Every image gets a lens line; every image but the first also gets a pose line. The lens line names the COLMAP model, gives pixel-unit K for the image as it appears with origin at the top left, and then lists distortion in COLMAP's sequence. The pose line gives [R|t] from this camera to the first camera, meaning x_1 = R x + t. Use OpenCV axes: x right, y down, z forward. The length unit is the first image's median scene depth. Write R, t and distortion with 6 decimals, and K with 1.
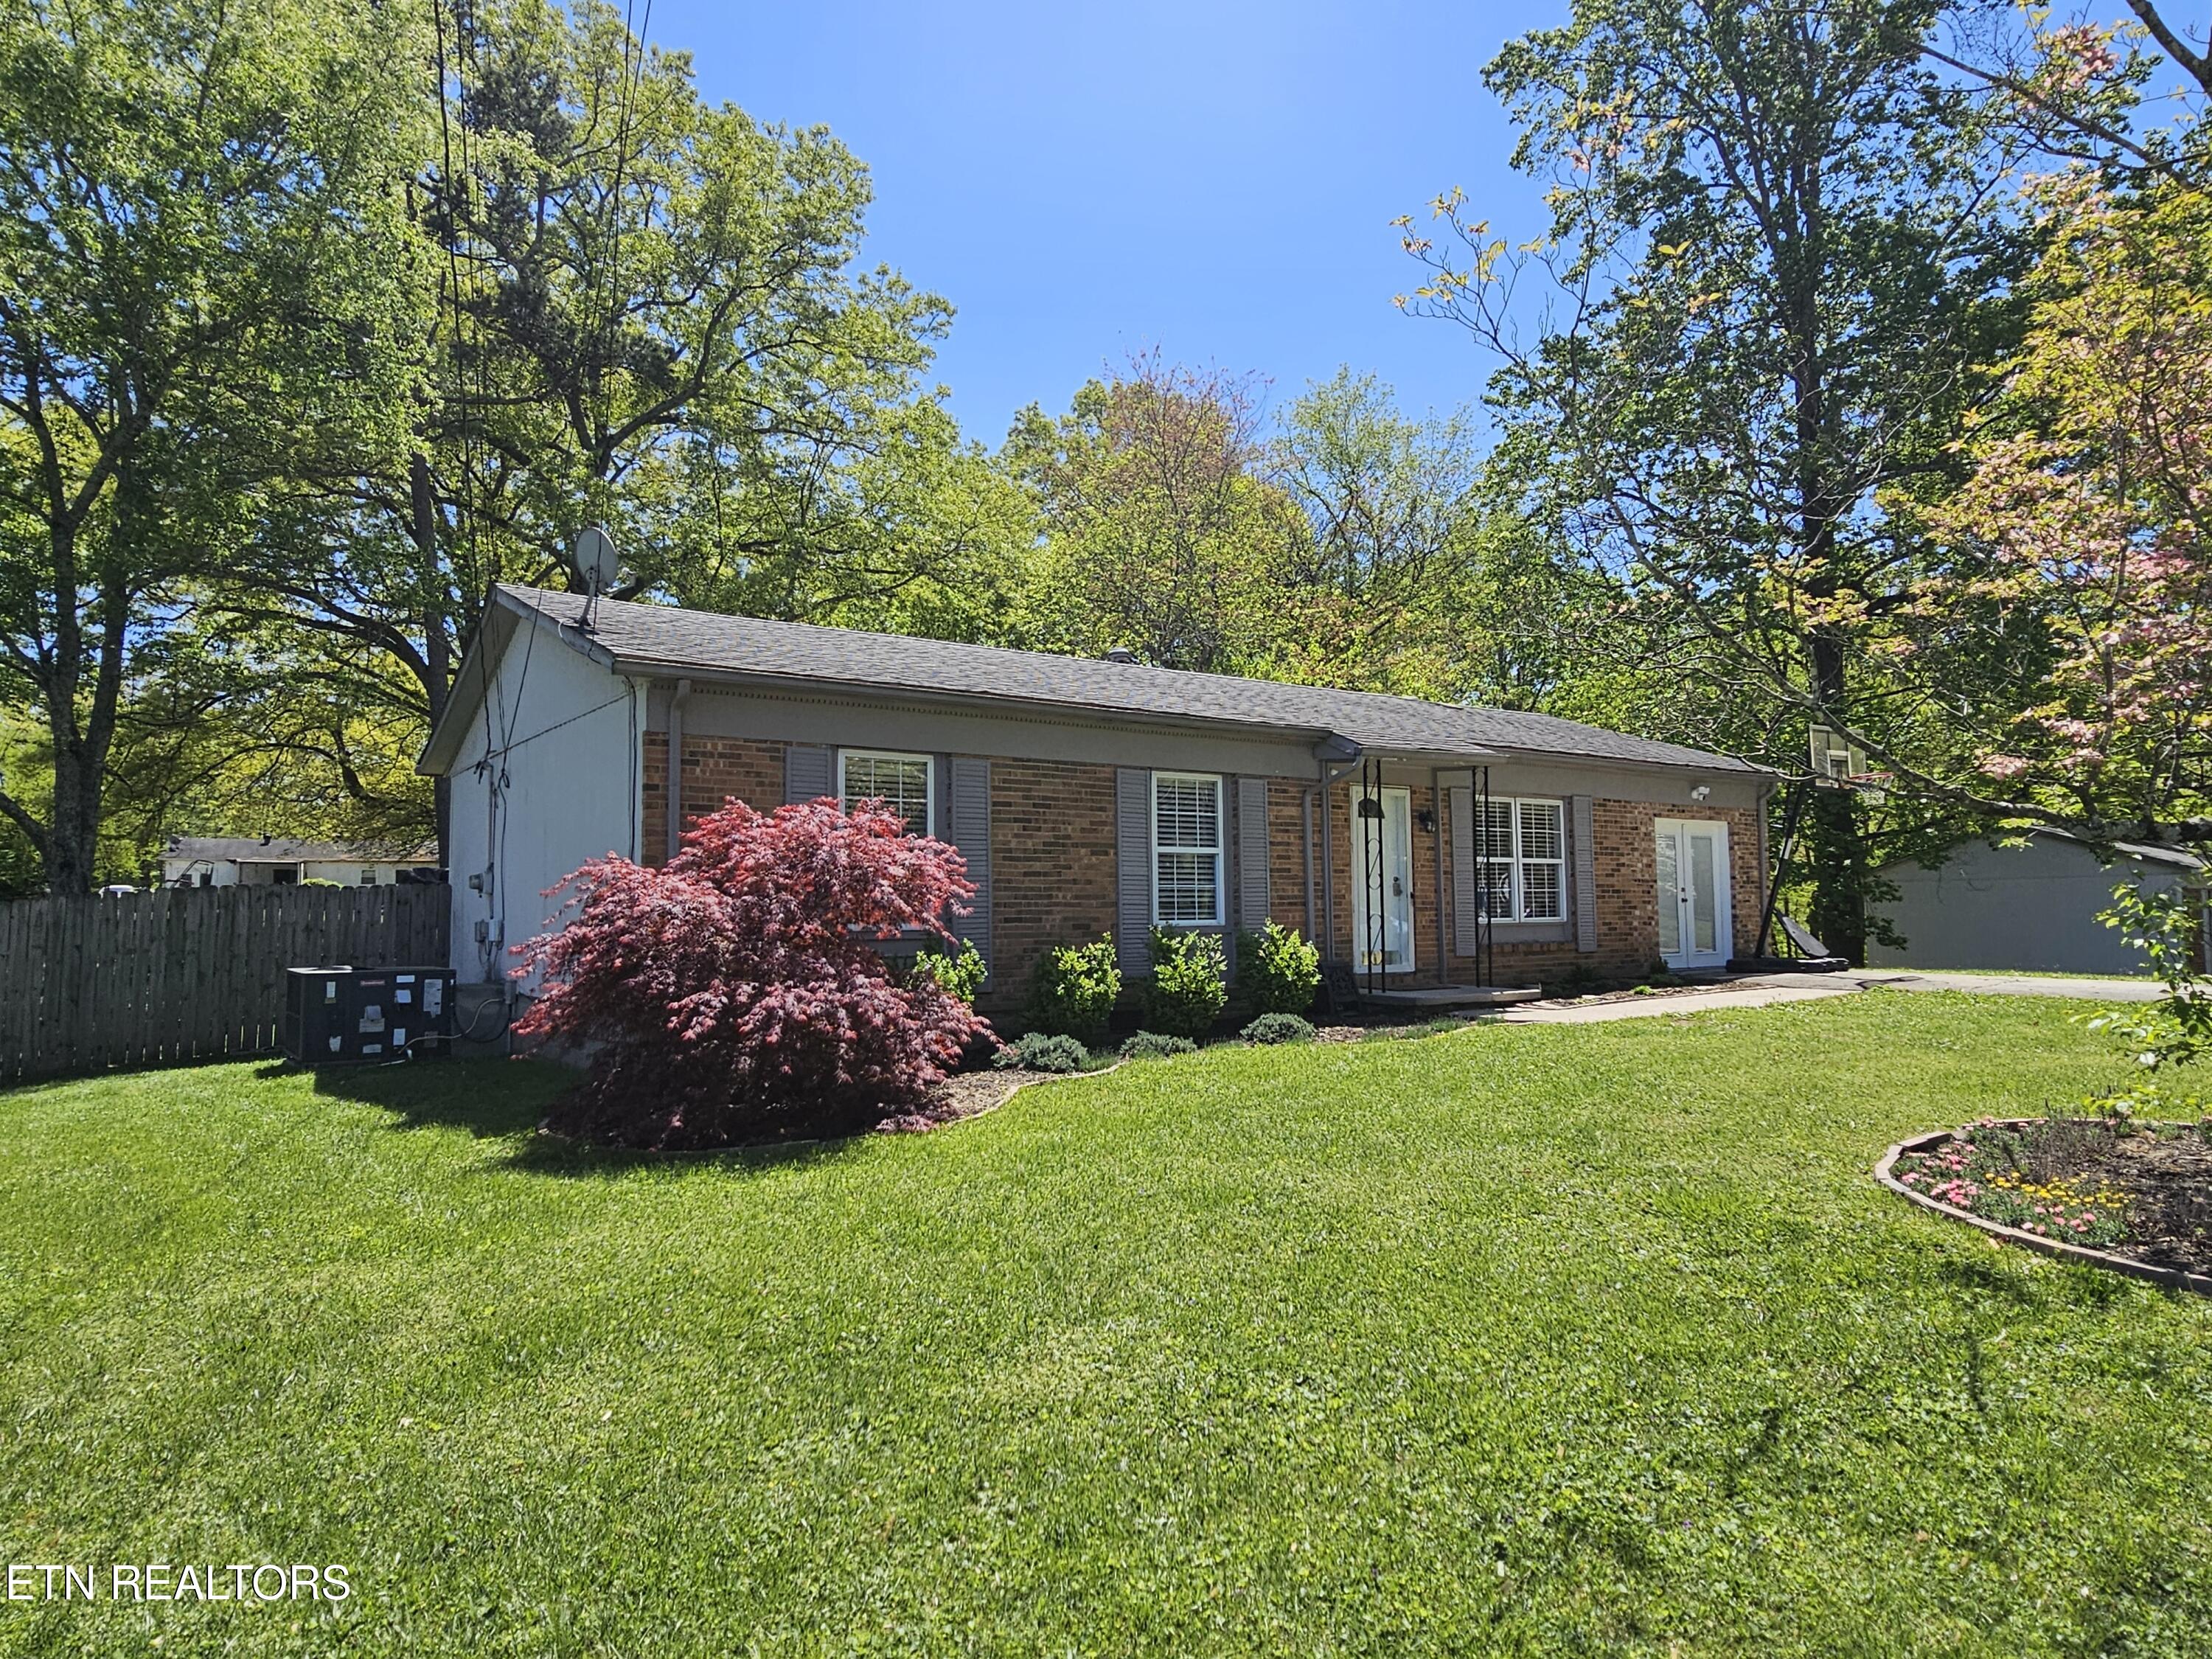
lens RADIAL K [[889.6, 0, 1108.7], [0, 889.6, 848.8], [0, 0, 1]] dist [-0.001672, 0.000042]
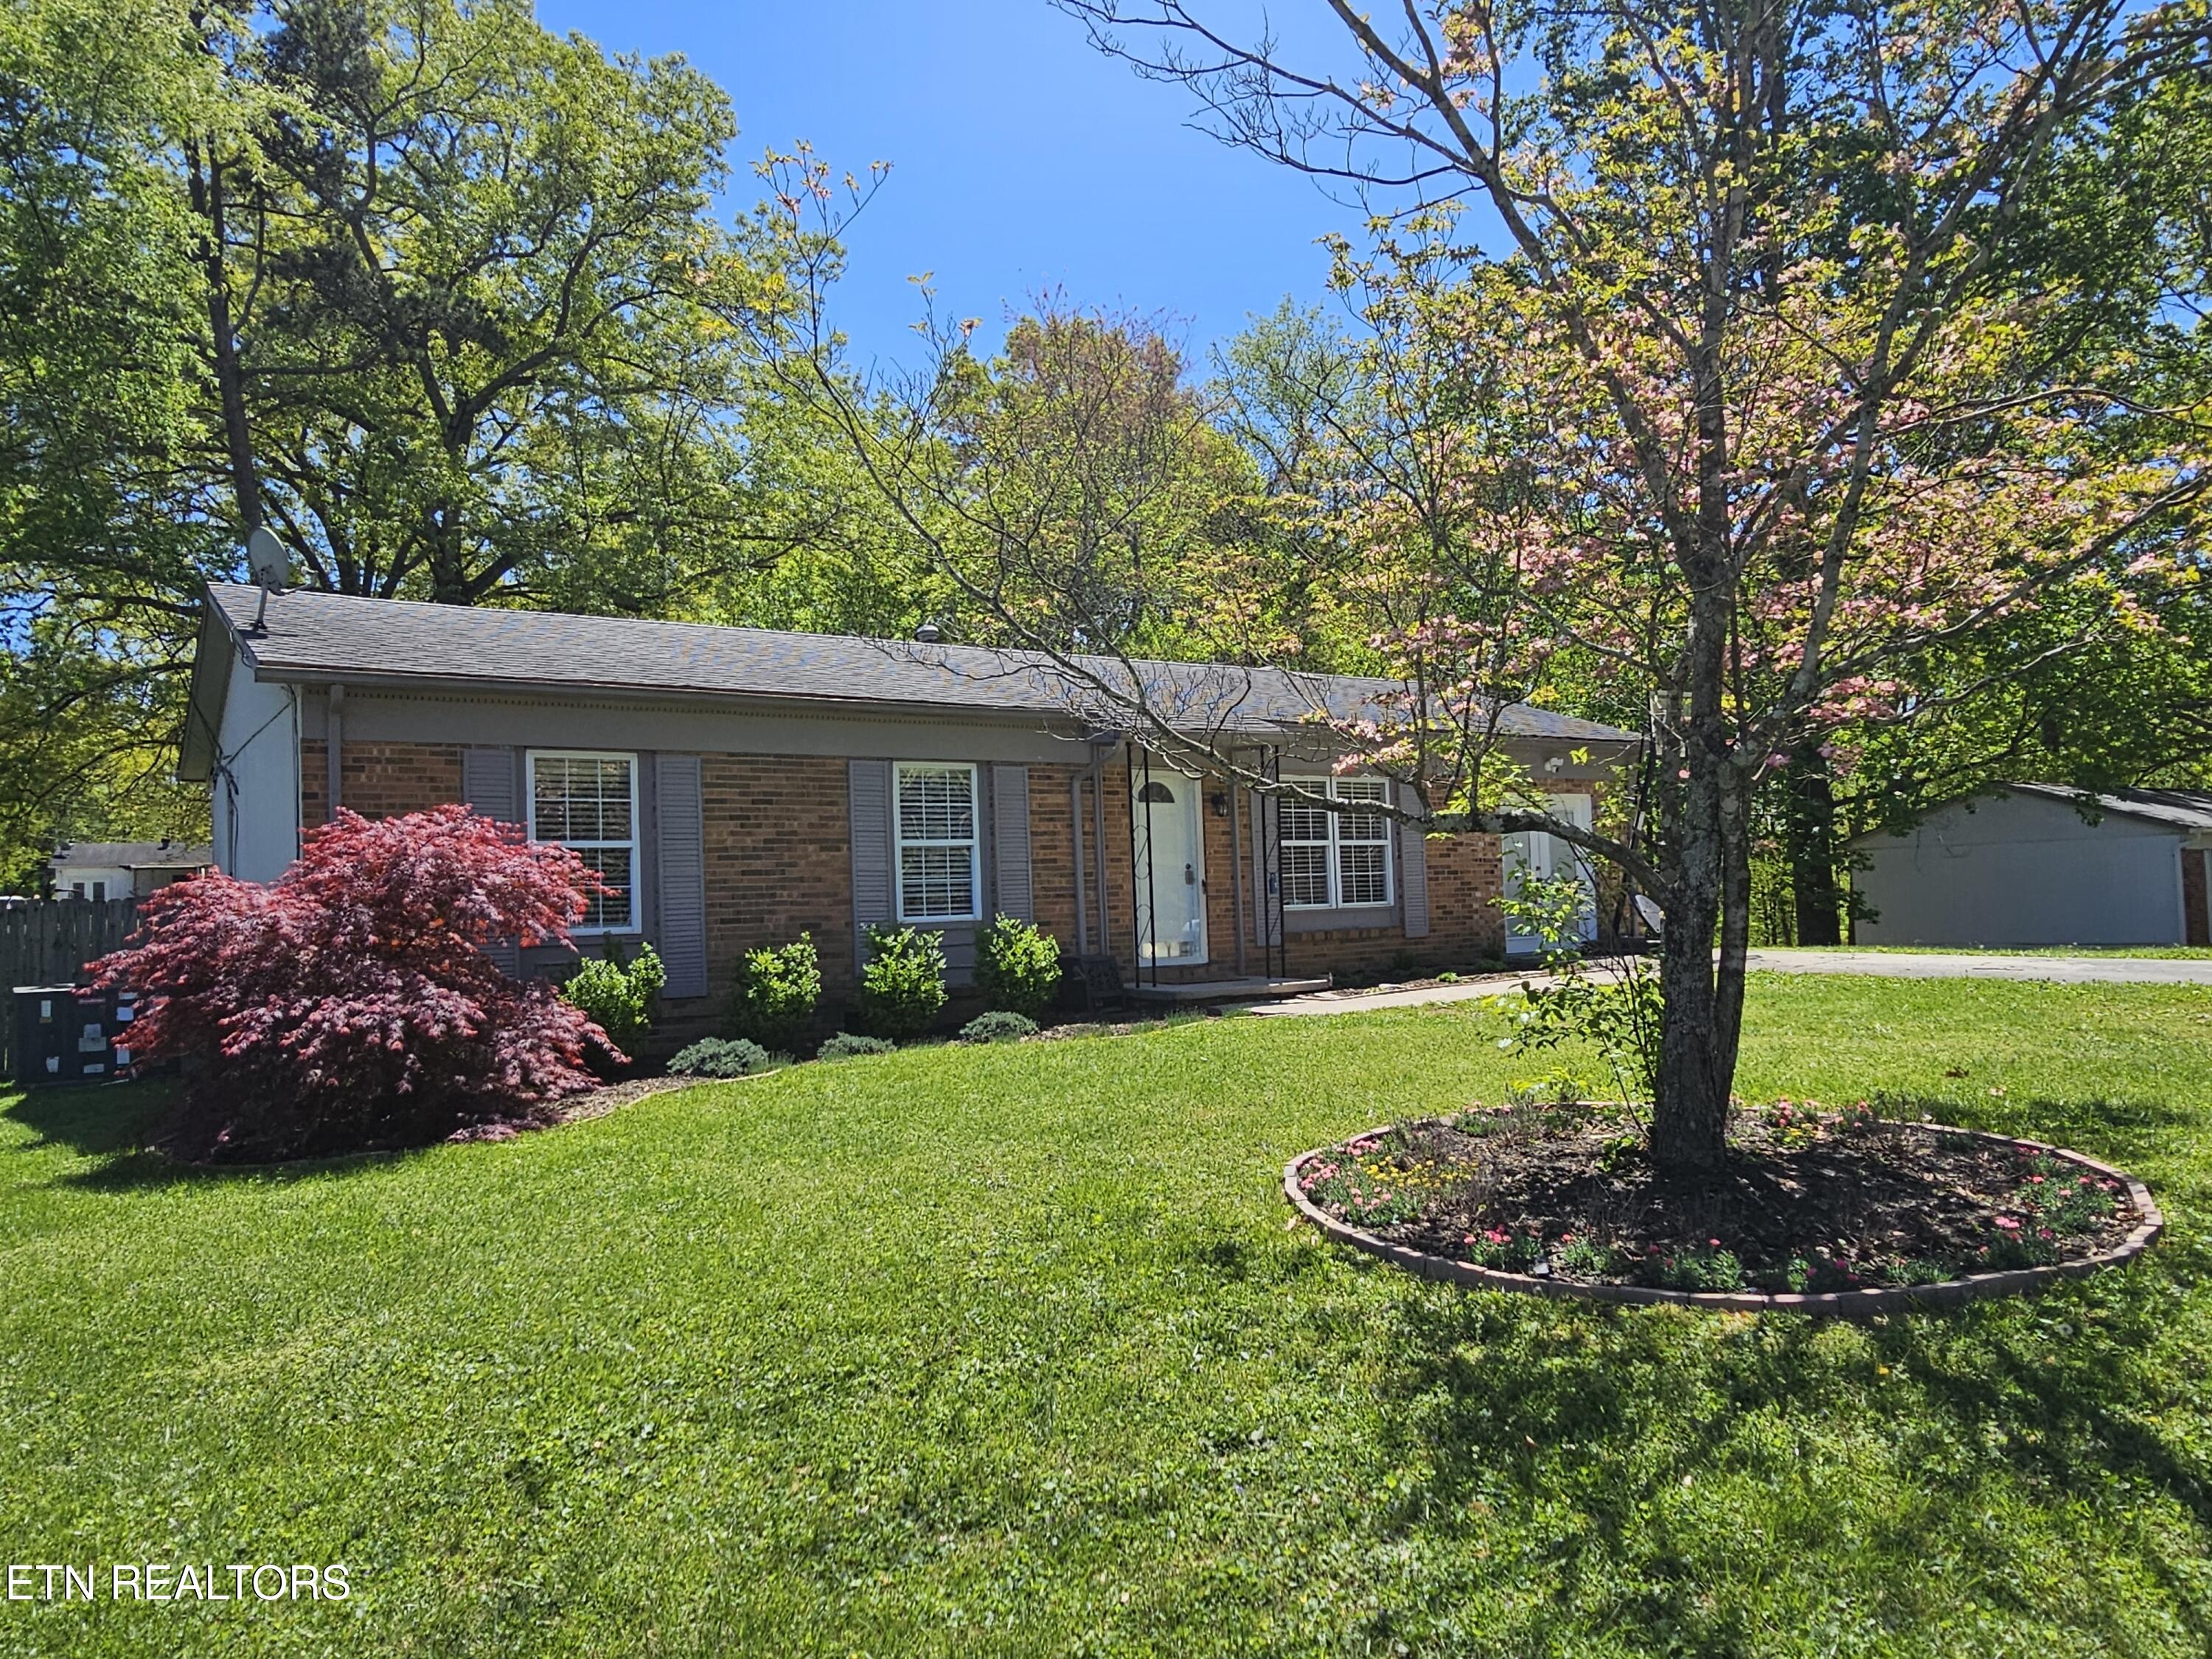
lens RADIAL K [[967.7, 0, 1053.7], [0, 967.7, 849.9], [0, 0, 1]] dist [-0.002697, 0.000682]
pose [[0.999668, -0.024071, -0.009185, 0.218443], [0.024239, 0.999532, 0.018659, -0.007067], [0.008731, -0.018875, 0.999784, -0.039058]]
